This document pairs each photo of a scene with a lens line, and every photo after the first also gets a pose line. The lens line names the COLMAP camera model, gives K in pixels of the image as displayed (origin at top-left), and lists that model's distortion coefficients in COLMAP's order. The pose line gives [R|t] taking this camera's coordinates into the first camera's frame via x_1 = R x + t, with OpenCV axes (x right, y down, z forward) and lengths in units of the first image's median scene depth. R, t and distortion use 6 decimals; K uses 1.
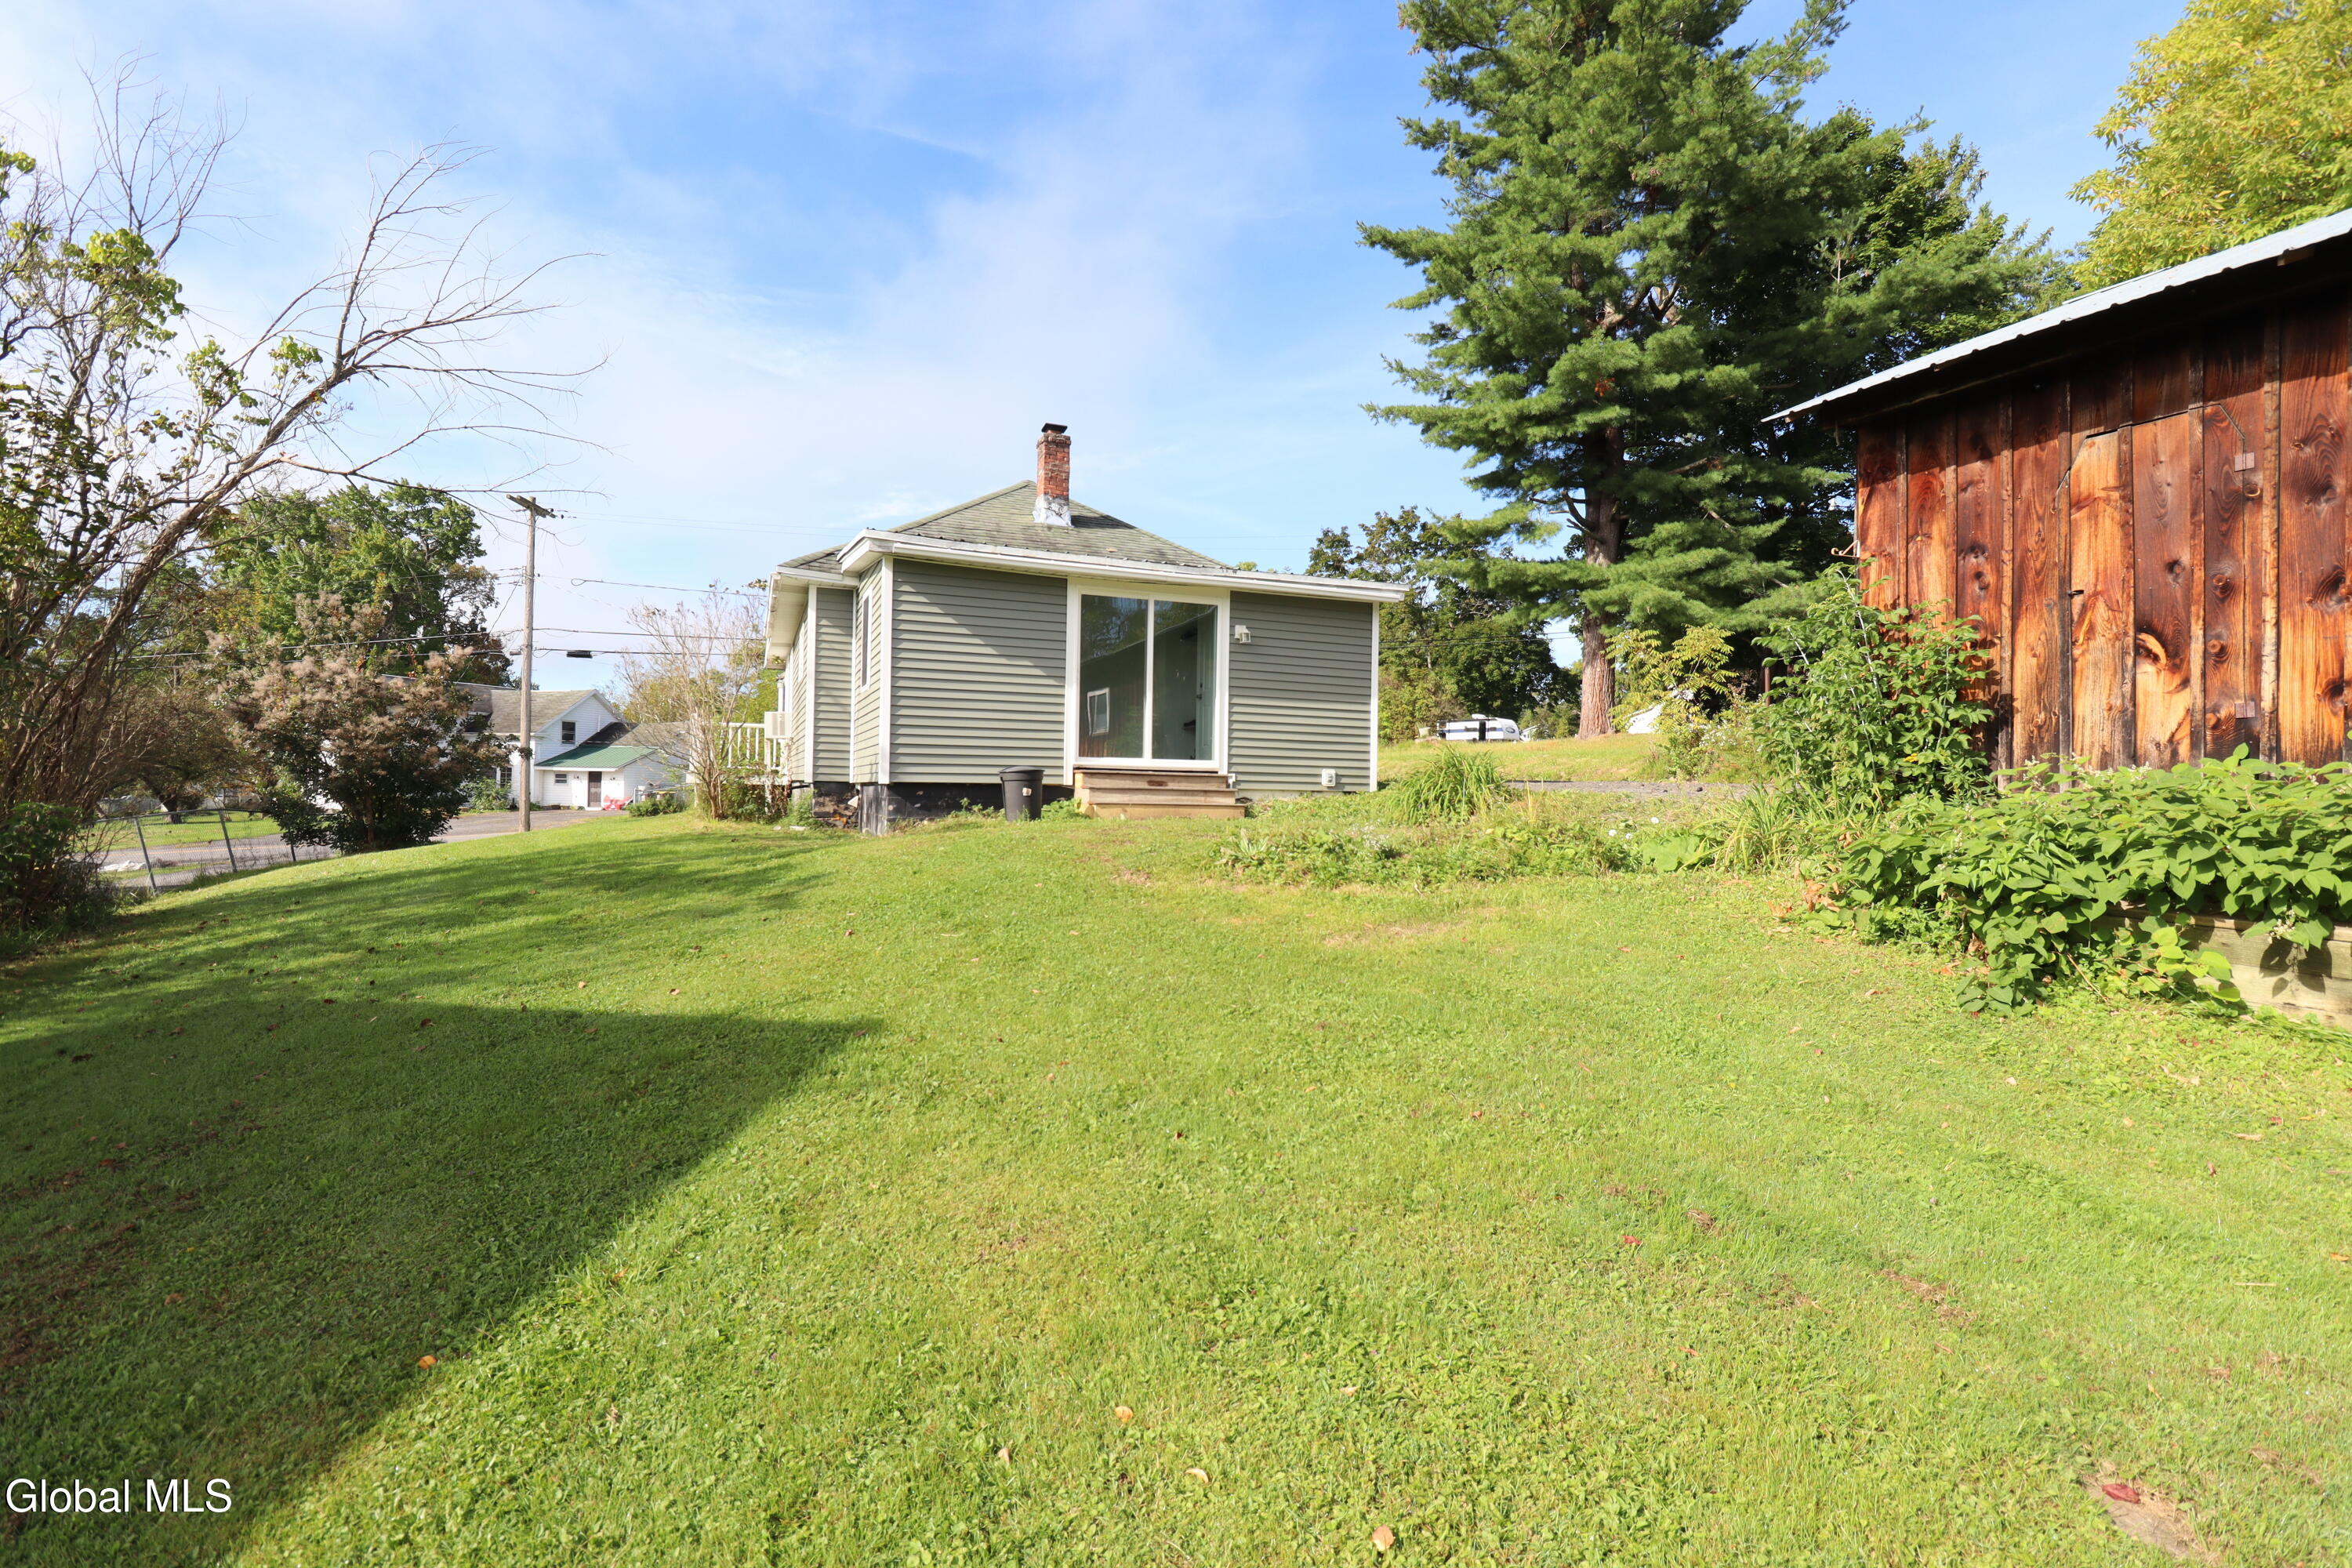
lens RADIAL K [[1093.9, 0, 1196.3], [0, 1093.9, 782.6], [0, 0, 1]] dist [-0.001471, -0.013664]
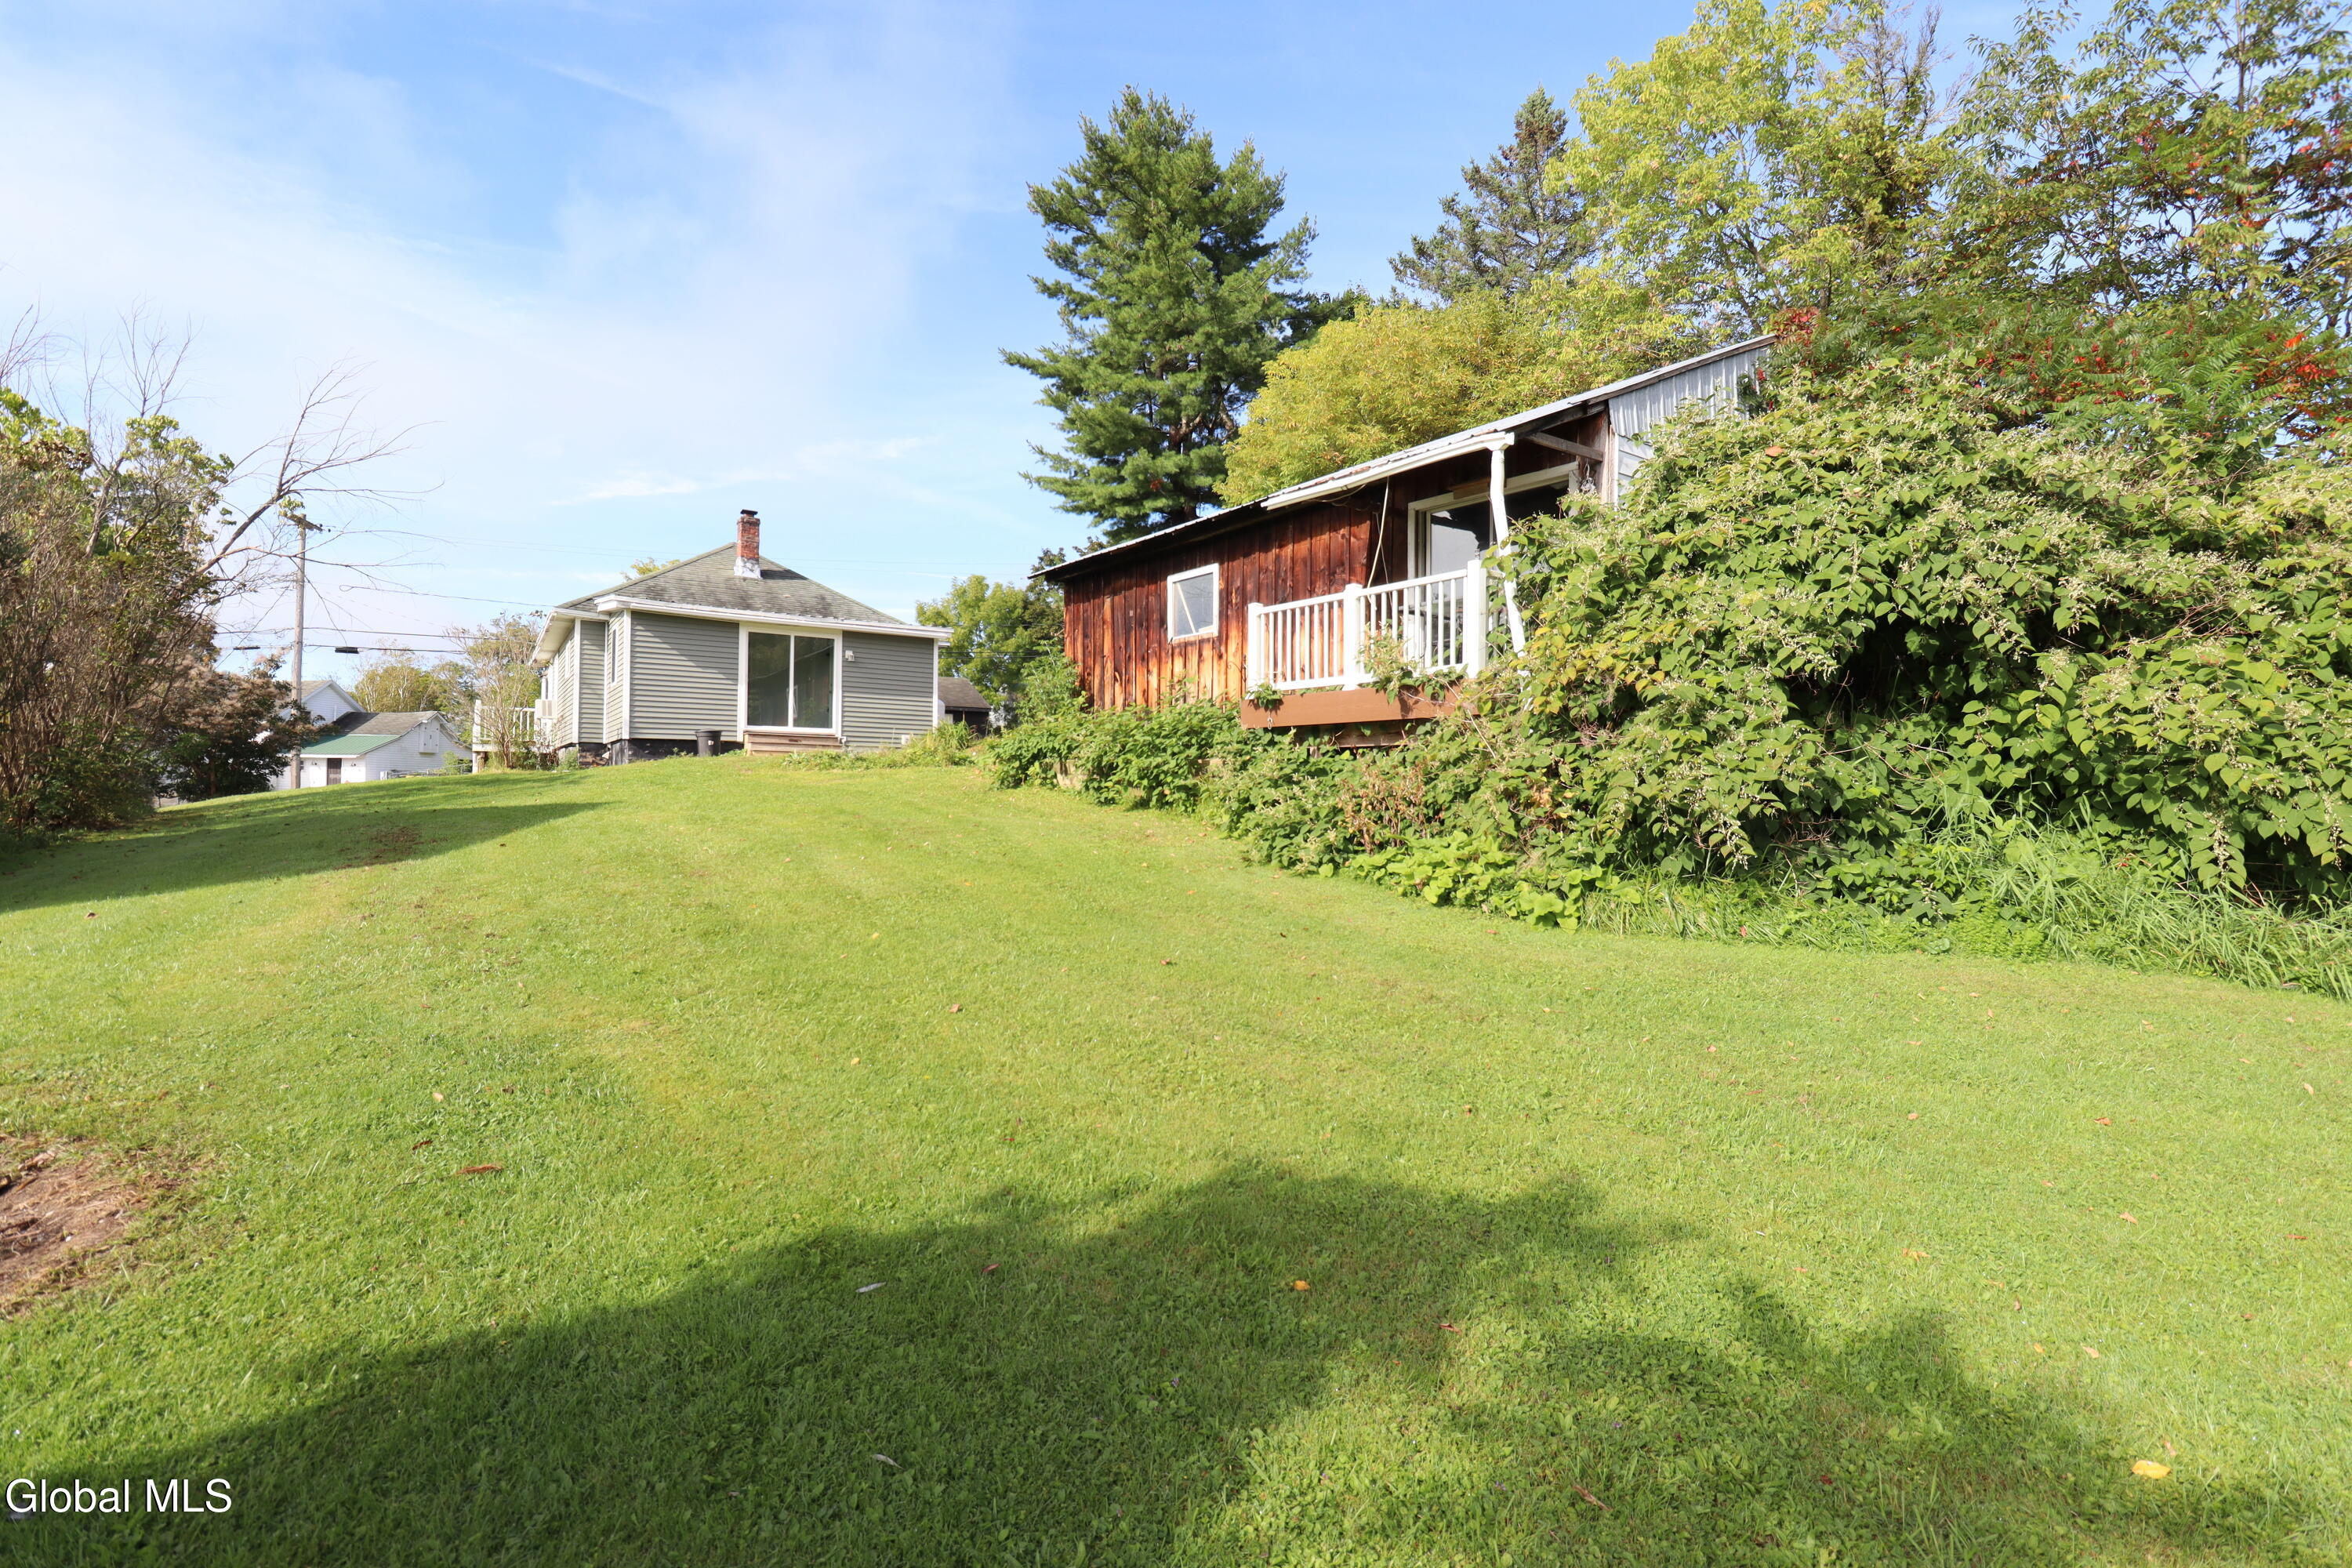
lens RADIAL K [[1093.9, 0, 1196.3], [0, 1093.9, 782.6], [0, 0, 1]] dist [-0.001471, -0.013664]
pose [[0.980526, -0.003910, 0.196349, 0.214596], [0.003644, 0.999992, 0.001716, 0.057031], [-0.196354, -0.000967, 0.980533, -0.720263]]
